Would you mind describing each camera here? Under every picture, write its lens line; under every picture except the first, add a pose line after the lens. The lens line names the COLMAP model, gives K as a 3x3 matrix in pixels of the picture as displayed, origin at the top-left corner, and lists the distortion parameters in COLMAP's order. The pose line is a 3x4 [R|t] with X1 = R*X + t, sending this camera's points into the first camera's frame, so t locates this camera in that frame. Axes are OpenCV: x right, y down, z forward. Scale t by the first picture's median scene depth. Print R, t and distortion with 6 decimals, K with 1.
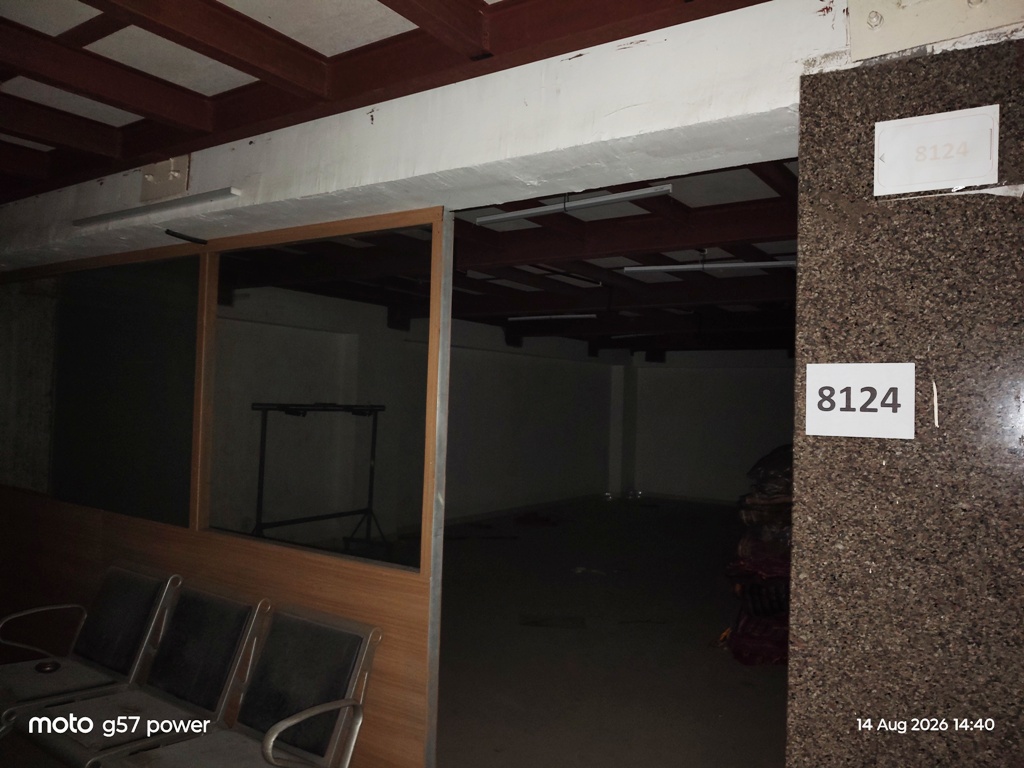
lens RADIAL K [[781.2, 0, 512.5], [0, 781.2, 382.6], [0, 0, 1]] dist [-0.010364, -0.013434]
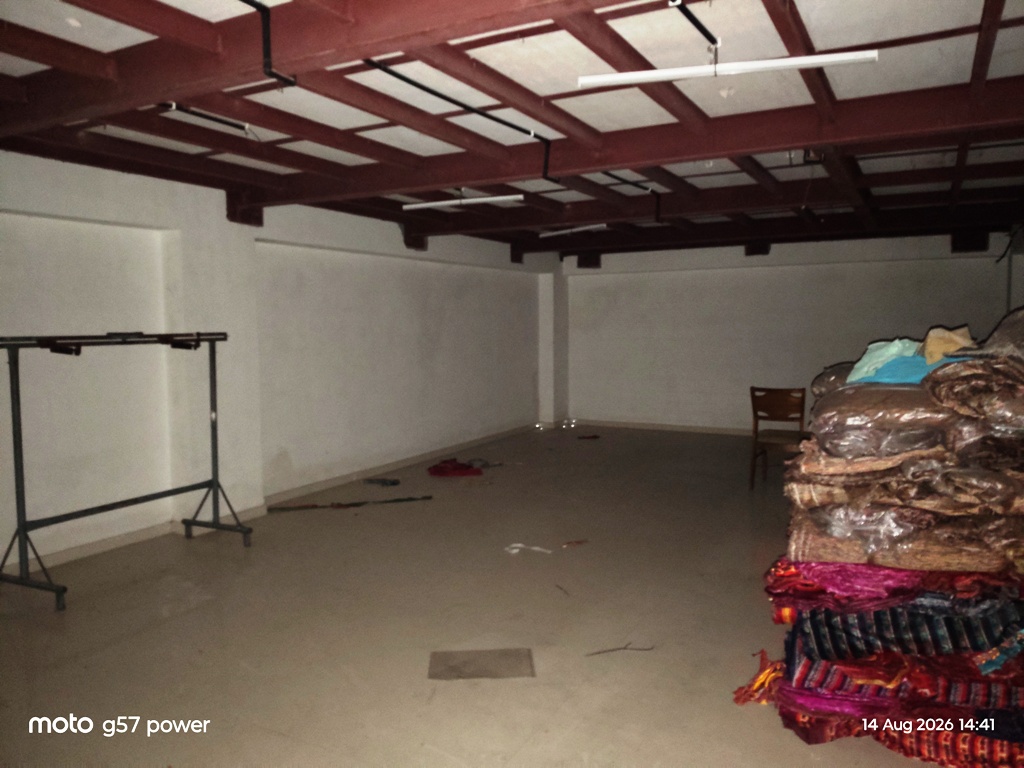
lens RADIAL K [[781.2, 0, 512.5], [0, 781.2, 382.0], [0, 0, 1]] dist [-0.010364, -0.013434]
pose [[0.993780, -0.047762, 0.100594, 0.016903], [0.037385, 0.994018, 0.102622, 0.011432], [-0.104894, -0.098223, 0.989621, 0.284444]]
